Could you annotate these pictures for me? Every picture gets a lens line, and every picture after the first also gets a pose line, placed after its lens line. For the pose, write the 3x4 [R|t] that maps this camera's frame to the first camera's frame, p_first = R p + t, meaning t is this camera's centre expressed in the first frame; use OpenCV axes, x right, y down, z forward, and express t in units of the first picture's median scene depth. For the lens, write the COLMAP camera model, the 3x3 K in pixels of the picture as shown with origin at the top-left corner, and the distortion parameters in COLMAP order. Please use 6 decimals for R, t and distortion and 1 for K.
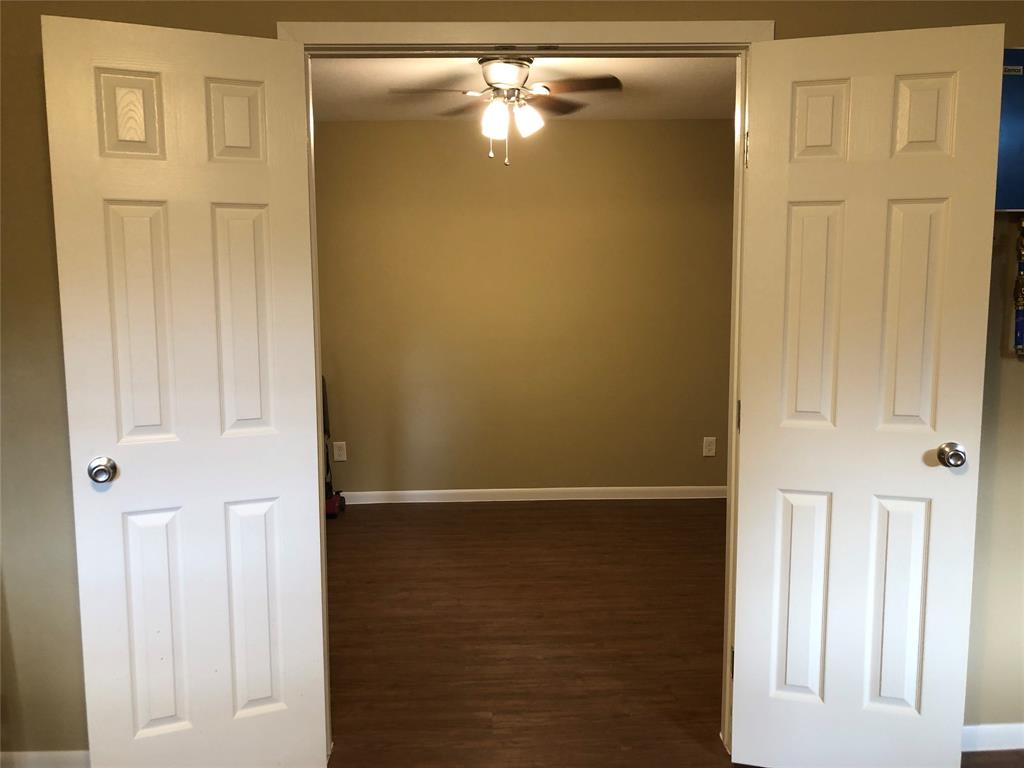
lens RADIAL K [[846.7, 0, 512.0], [0, 846.7, 384.0], [0, 0, 1]] dist [0.002788, -0.001871]
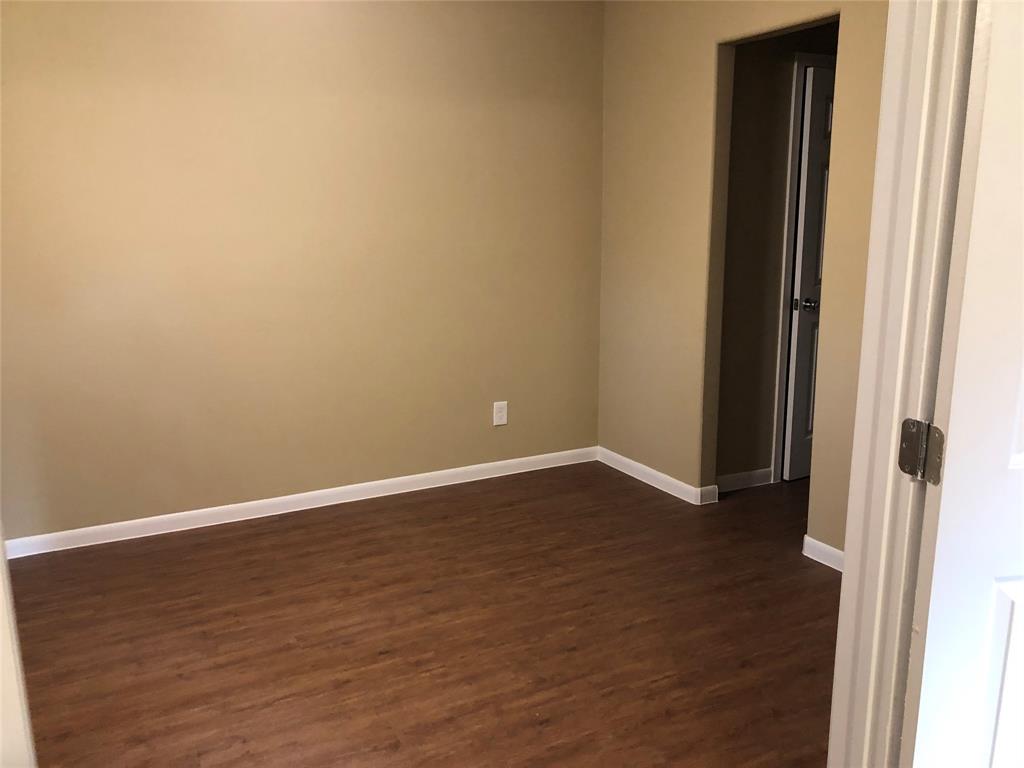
lens RADIAL K [[846.7, 0, 512.0], [0, 846.7, 384.0], [0, 0, 1]] dist [0.002788, -0.001871]
pose [[0.903061, -0.086373, 0.420739, -0.109576], [0.047613, 0.993665, 0.101794, -0.041787], [-0.426866, -0.071894, 0.901453, 0.358462]]
